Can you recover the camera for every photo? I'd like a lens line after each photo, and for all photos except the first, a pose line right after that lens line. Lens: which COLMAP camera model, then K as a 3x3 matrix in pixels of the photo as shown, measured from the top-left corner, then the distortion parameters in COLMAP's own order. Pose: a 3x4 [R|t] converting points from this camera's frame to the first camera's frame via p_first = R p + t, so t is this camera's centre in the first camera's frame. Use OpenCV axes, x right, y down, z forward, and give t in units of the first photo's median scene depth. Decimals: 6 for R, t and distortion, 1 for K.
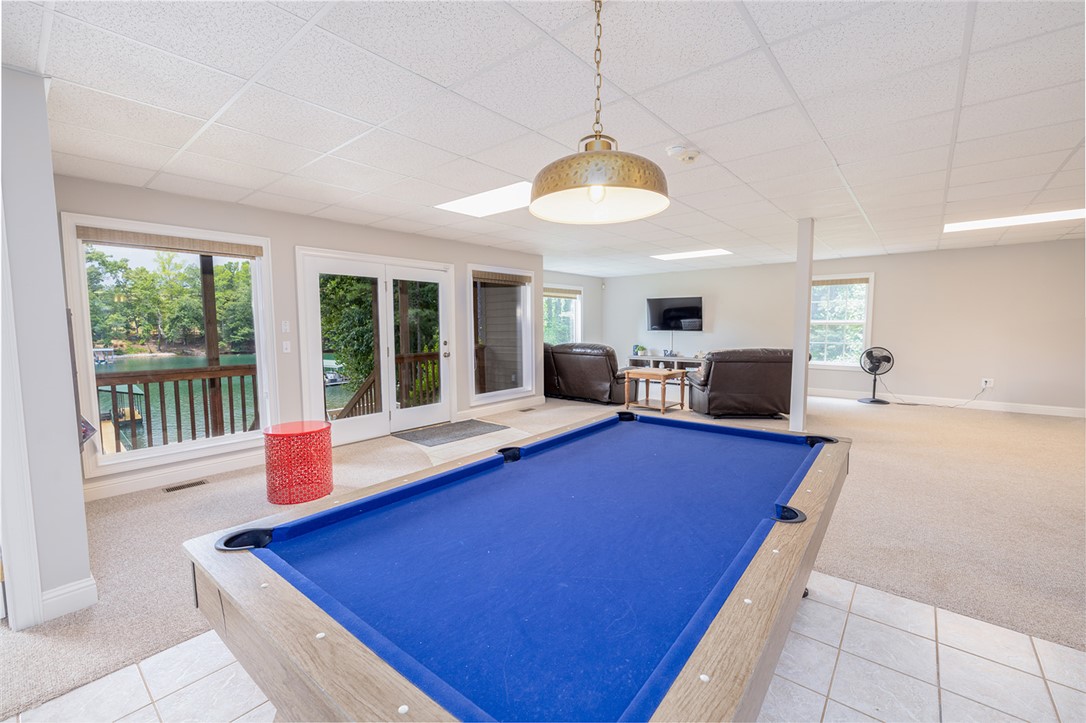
lens RADIAL K [[453.6, 0, 546.0], [0, 453.6, 361.8], [0, 0, 1]] dist [0.003342, 0.000147]
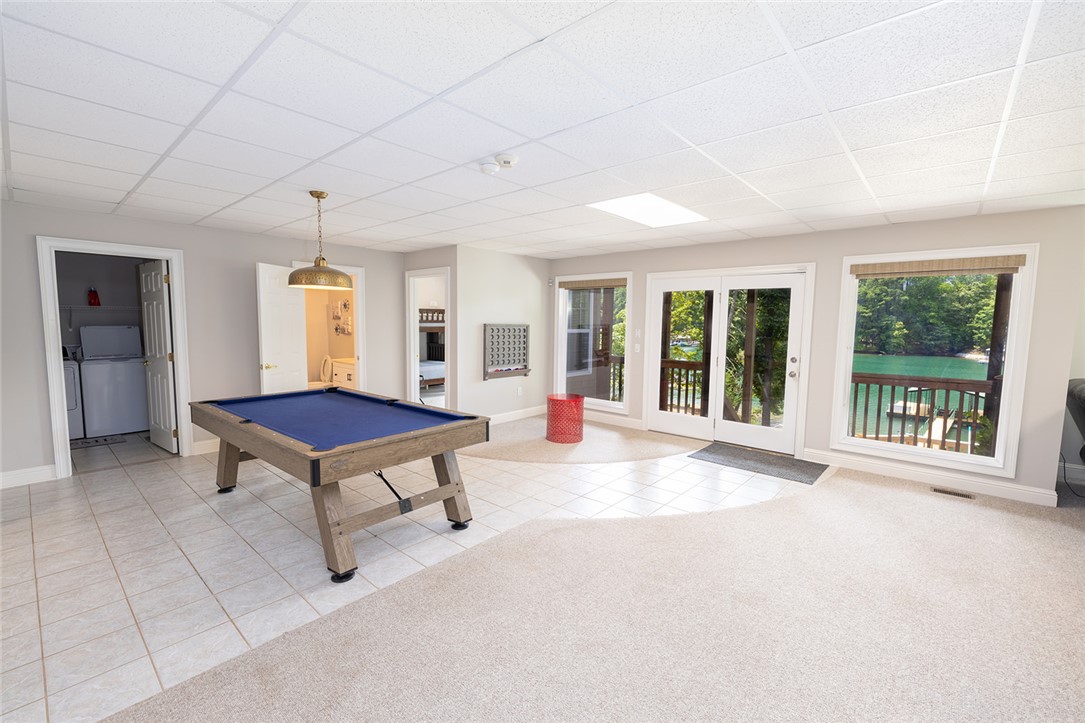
lens RADIAL K [[457.8, 0, 544.9], [0, 457.8, 363.6], [0, 0, 1]] dist [0.001546, 0.000180]
pose [[-0.026515, 0.101702, -0.994461, 0.623829], [-0.096426, 0.989912, 0.103808, -0.077676], [0.994987, 0.098644, -0.016440, 0.563953]]
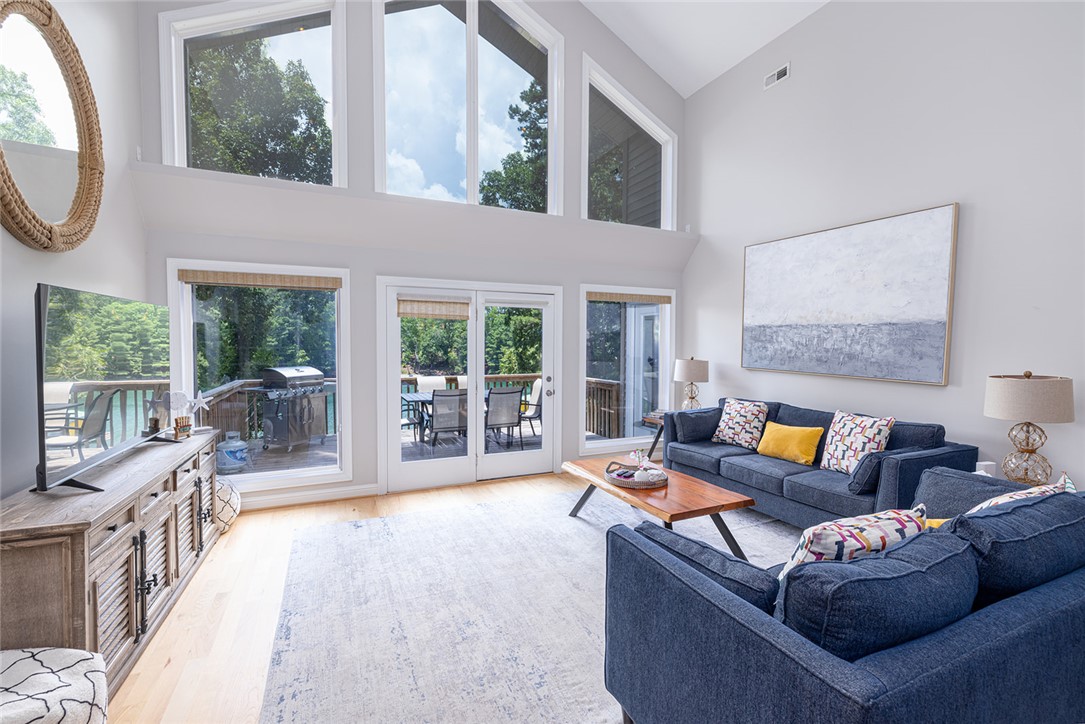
lens RADIAL K [[475.5, 0, 545.0], [0, 475.5, 363.6], [0, 0, 1]] dist [0.002936, 0.000531]
pose [[0.901557, 0.013917, -0.432437, 0.154411], [-0.038326, 0.998122, -0.047780, -0.027454], [0.430960, 0.059650, 0.900397, 0.198851]]
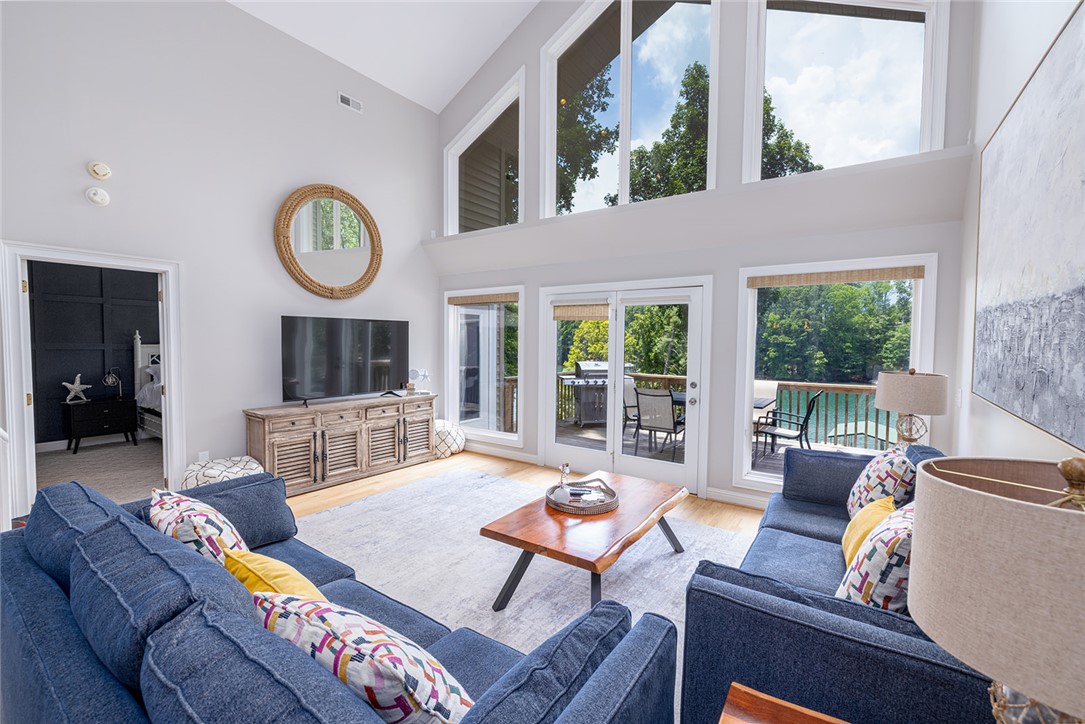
lens RADIAL K [[457.8, 0, 544.9], [0, 457.8, 364.1], [0, 0, 1]] dist [0.001546, 0.000180]
pose [[0.087933, 0.042373, -0.995225, 0.484804], [-0.104262, 0.993999, 0.033109, -0.074327], [0.990655, 0.100852, 0.091823, 0.697146]]
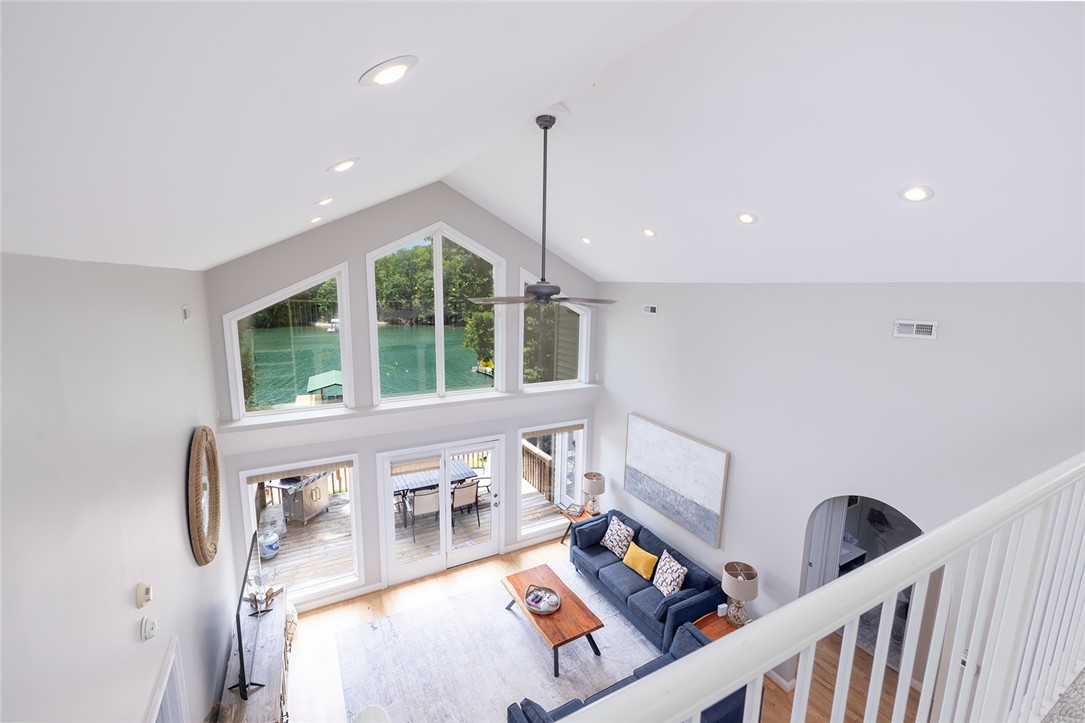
lens RADIAL K [[457.8, 0, 544.9], [0, 457.8, 363.6], [0, 0, 1]] dist [0.001546, 0.000180]
pose [[0.933475, 0.069999, -0.351746, 0.315518], [-0.045205, 0.995910, 0.078226, -0.502986], [0.355783, -0.057122, 0.932821, -0.091422]]
